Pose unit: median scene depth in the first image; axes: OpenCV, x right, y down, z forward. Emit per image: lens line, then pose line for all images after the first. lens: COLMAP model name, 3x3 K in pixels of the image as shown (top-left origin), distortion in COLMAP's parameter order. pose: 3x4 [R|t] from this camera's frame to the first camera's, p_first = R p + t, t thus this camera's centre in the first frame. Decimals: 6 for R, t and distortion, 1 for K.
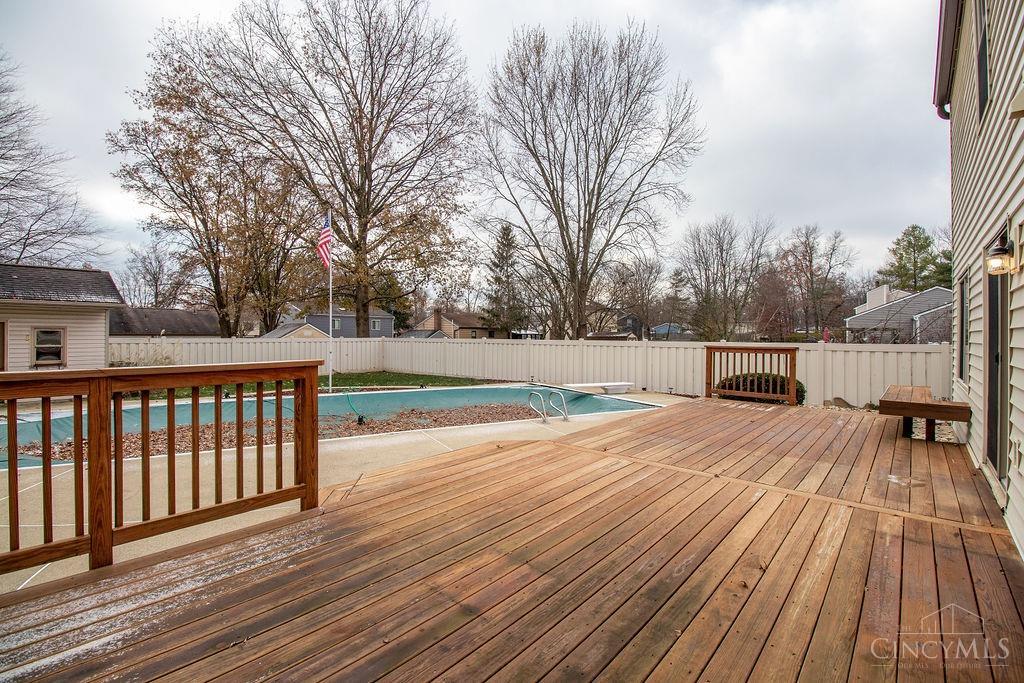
lens RADIAL K [[471.4, 0, 509.0], [0, 471.4, 333.0], [0, 0, 1]] dist [0.002359, -0.013320]
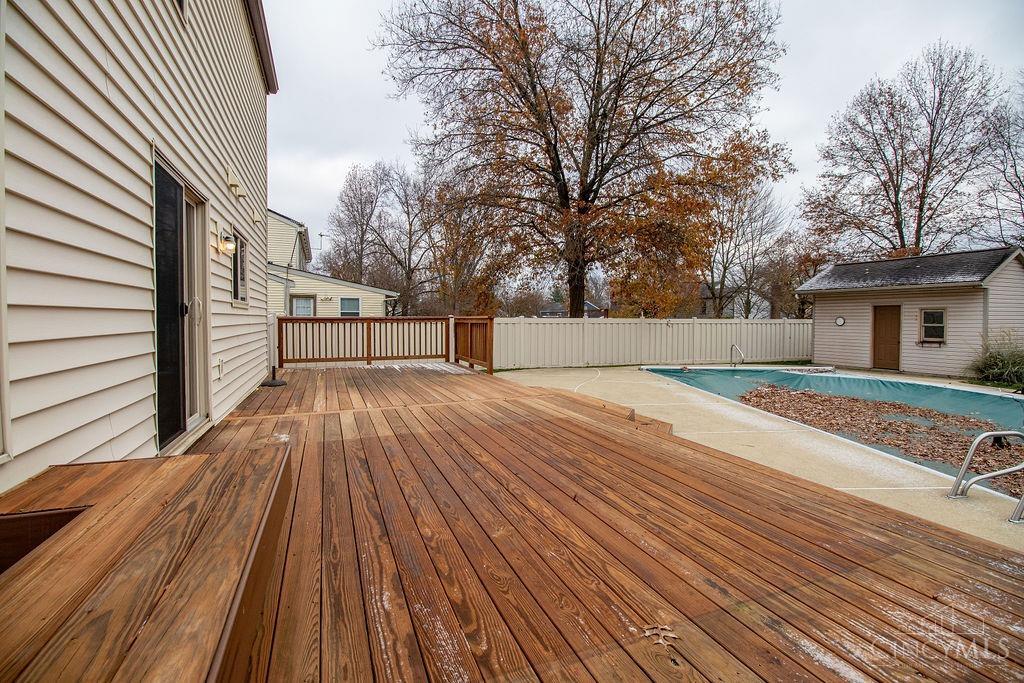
lens RADIAL K [[471.4, 0, 509.0], [0, 471.4, 333.0], [0, 0, 1]] dist [0.002359, -0.013320]
pose [[-0.470206, 0.020176, -0.882326, 0.227909], [-0.002050, 0.999711, 0.023953, 0.010510], [0.882554, 0.013071, -0.470029, 0.299899]]
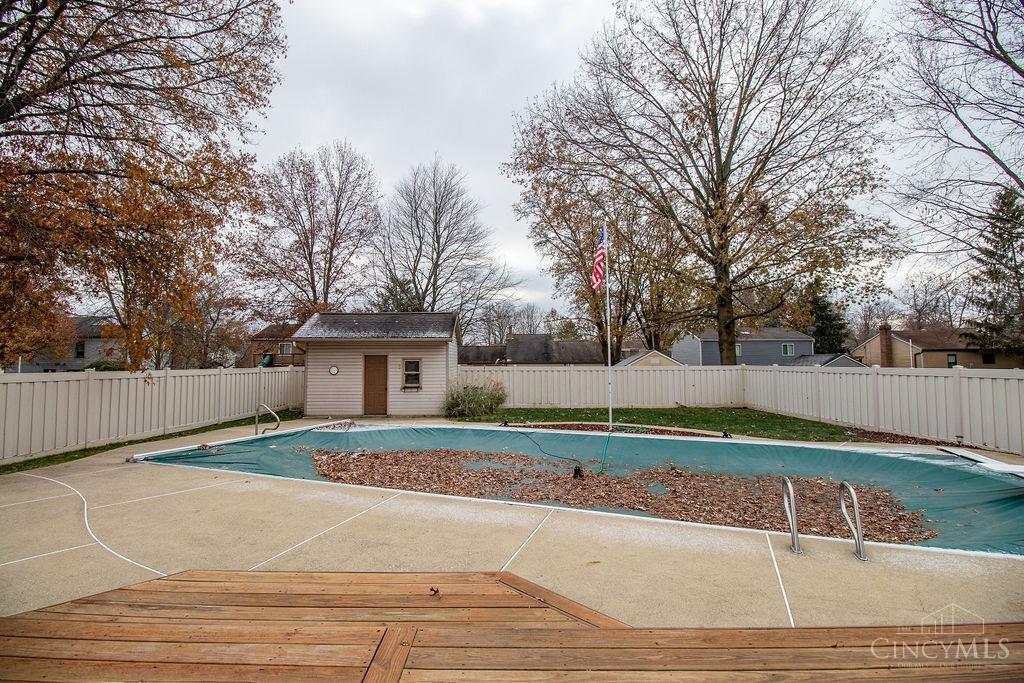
lens RADIAL K [[471.4, 0, 509.0], [0, 471.4, 333.0], [0, 0, 1]] dist [0.002359, -0.013320]
pose [[0.634868, -0.053999, -0.770732, 0.099471], [0.009663, 0.998032, -0.061965, 0.000660], [0.772560, 0.031892, 0.634140, 0.175470]]
